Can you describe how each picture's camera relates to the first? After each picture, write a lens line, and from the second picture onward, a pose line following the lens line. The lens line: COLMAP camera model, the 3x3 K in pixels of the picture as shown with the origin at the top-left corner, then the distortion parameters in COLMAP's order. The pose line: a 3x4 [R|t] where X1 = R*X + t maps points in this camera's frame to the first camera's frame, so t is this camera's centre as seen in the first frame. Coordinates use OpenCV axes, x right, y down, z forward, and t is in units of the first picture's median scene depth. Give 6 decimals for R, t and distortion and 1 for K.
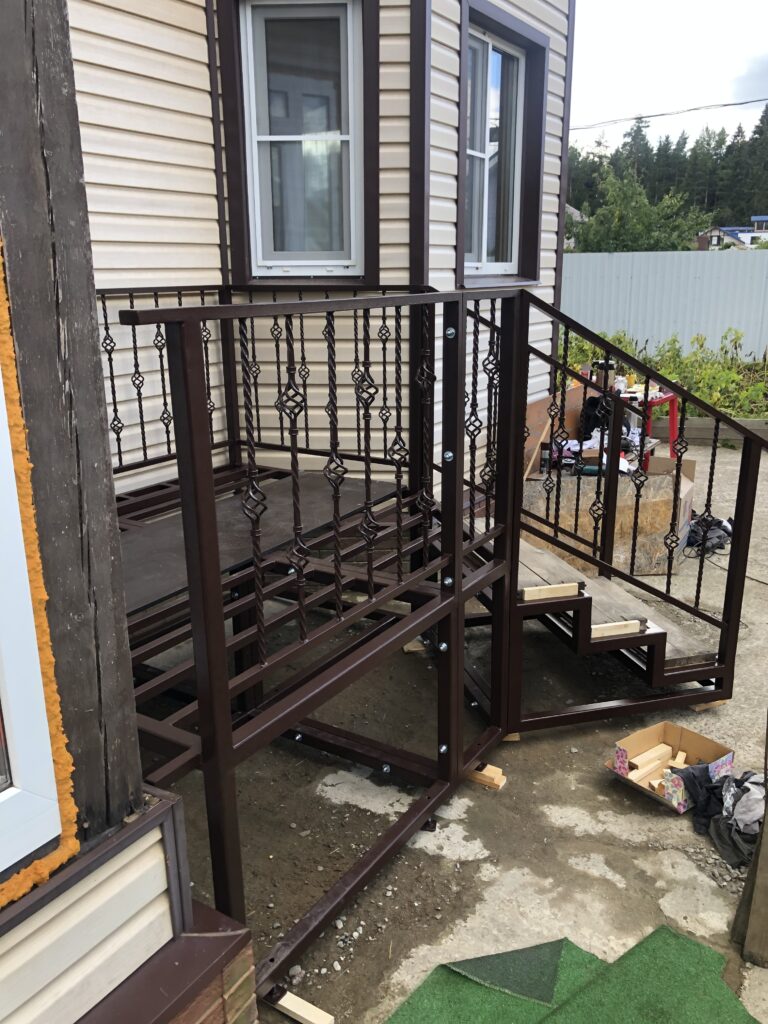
lens RADIAL K [[843.0, 0, 385.0], [0, 843.0, 518.2], [0, 0, 1]] dist [0.009895, 0.000469]
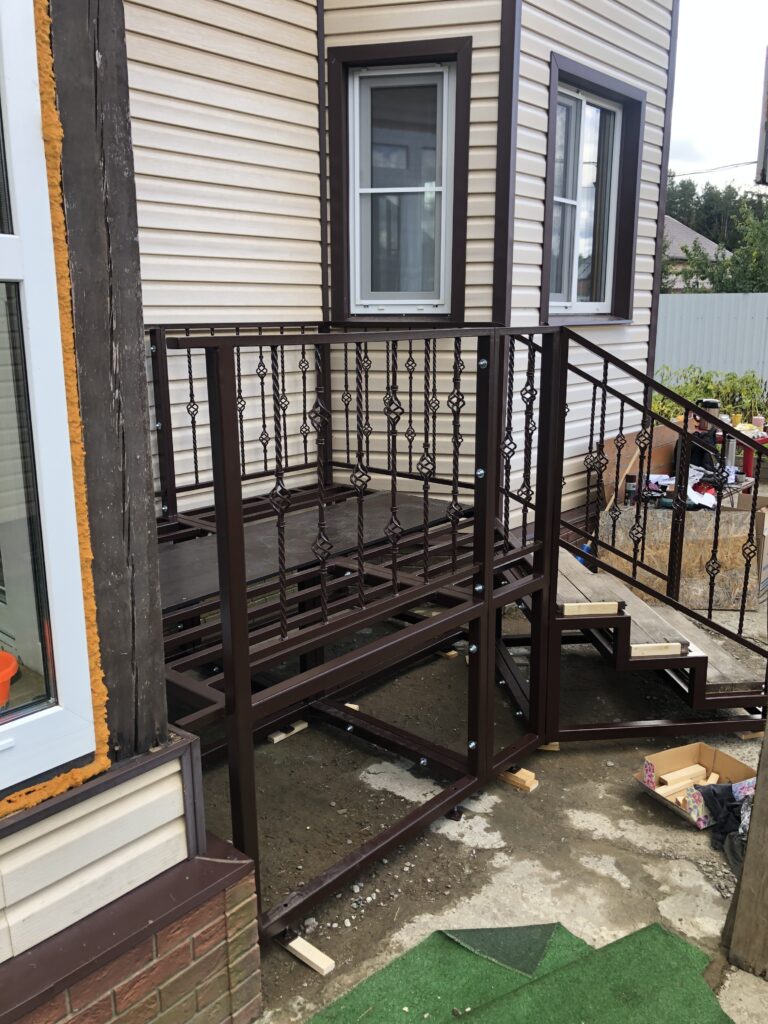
lens RADIAL K [[843.0, 0, 392.6], [0, 843.0, 506.3], [0, 0, 1]] dist [0.009895, 0.000469]
pose [[0.987190, 0.042736, -0.153716, 0.123742], [-0.051275, 0.997329, -0.052015, 0.030356], [0.151082, 0.059230, 0.986745, -0.101648]]
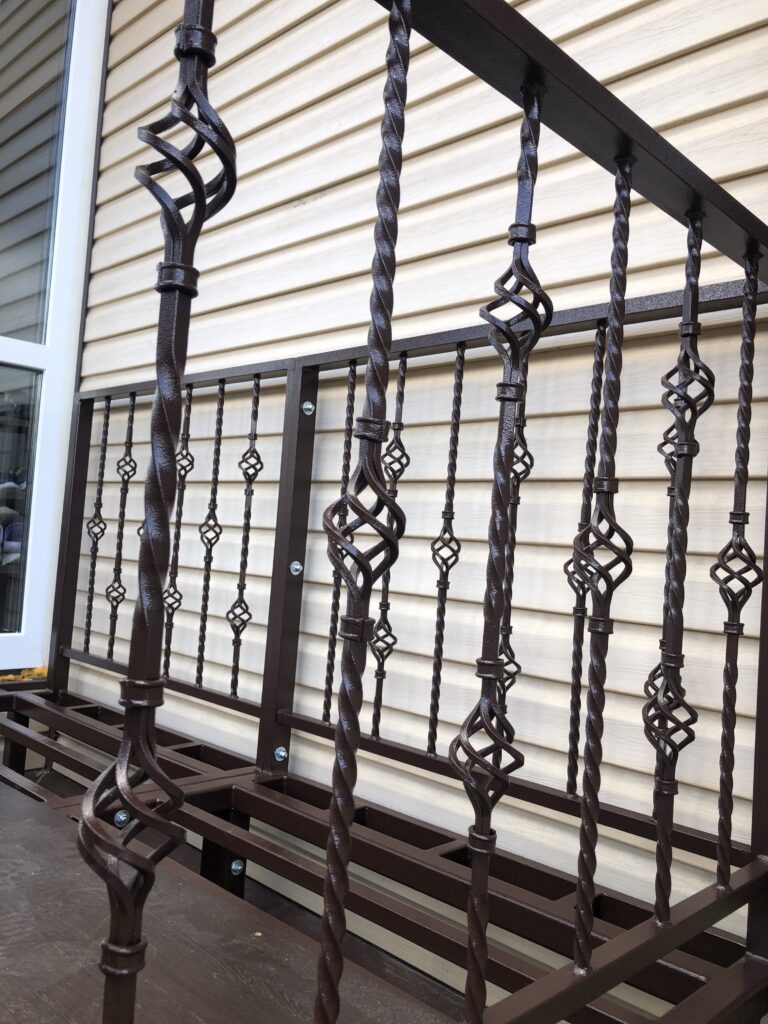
lens RADIAL K [[843.0, 0, 384.1], [0, 843.0, 513.8], [0, 0, 1]] dist [0.009895, 0.000469]
pose [[-0.192646, -0.056850, -0.979620, 0.188097], [-0.348756, 0.937106, 0.014201, -0.249162], [0.917201, 0.344384, -0.200357, 1.466938]]
